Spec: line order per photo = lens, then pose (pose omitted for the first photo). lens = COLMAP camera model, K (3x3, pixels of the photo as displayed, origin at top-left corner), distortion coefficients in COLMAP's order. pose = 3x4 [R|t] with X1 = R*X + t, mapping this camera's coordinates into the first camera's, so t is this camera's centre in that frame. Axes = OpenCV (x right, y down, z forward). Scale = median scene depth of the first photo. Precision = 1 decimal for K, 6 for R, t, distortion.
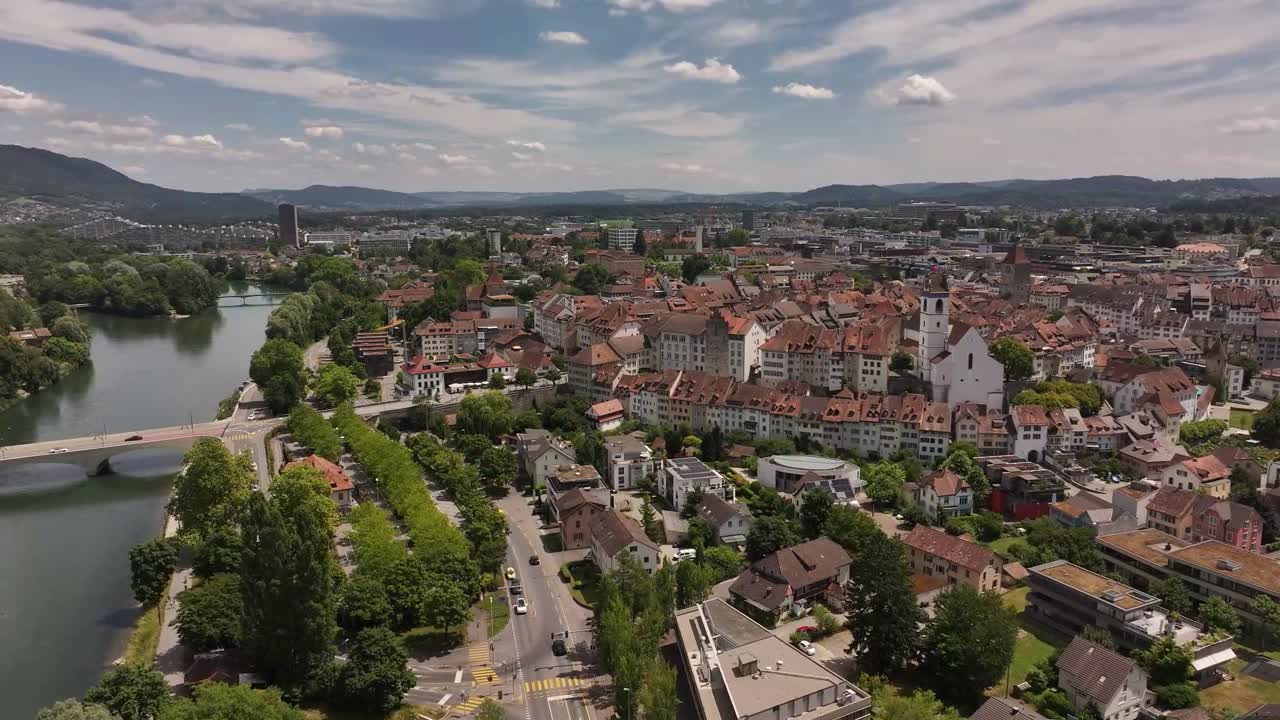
lens RADIAL K [[950.7, 0, 639.3], [0, 950.7, 367.7], [0, 0, 1]] dist [0.012993, 0.000940]
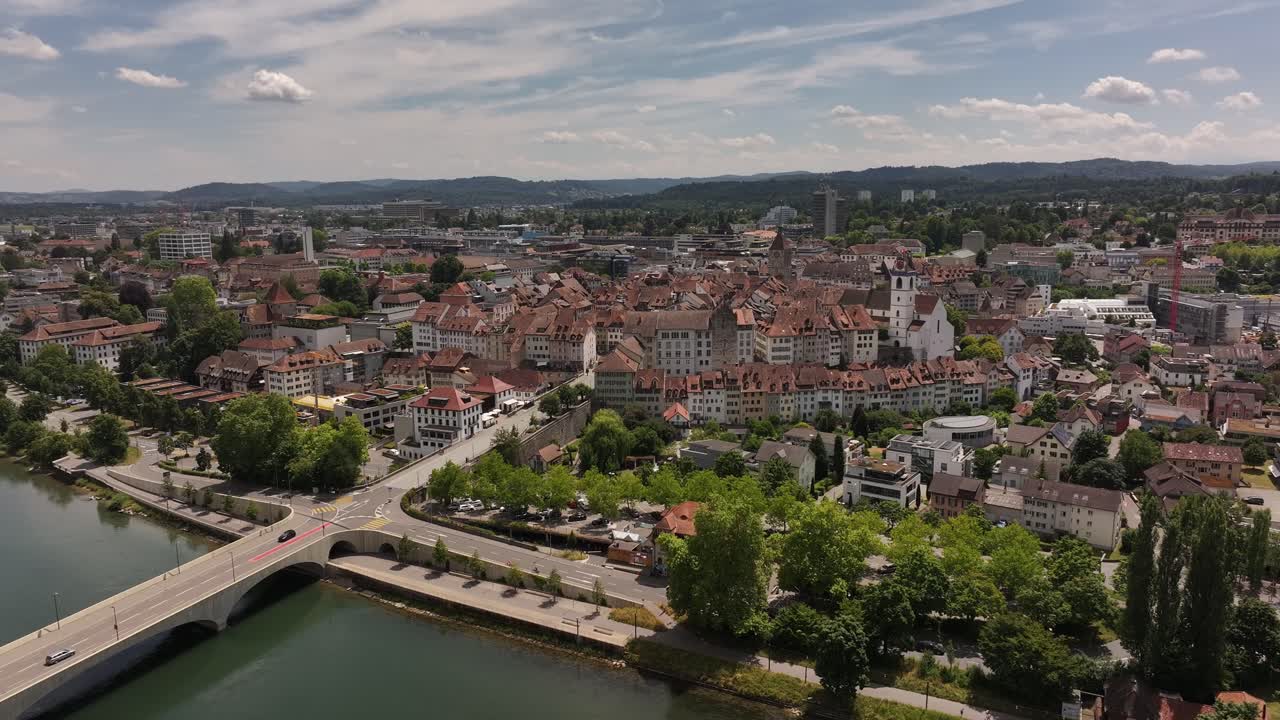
lens RADIAL K [[950.7, 0, 638.4], [0, 950.7, 352.6], [0, 0, 1]] dist [0.012993, 0.000940]
pose [[0.753557, -0.109406, 0.648215, -0.674799], [0.118913, 0.992473, 0.029273, -0.050105], [-0.646538, 0.055022, 0.760895, 0.296498]]
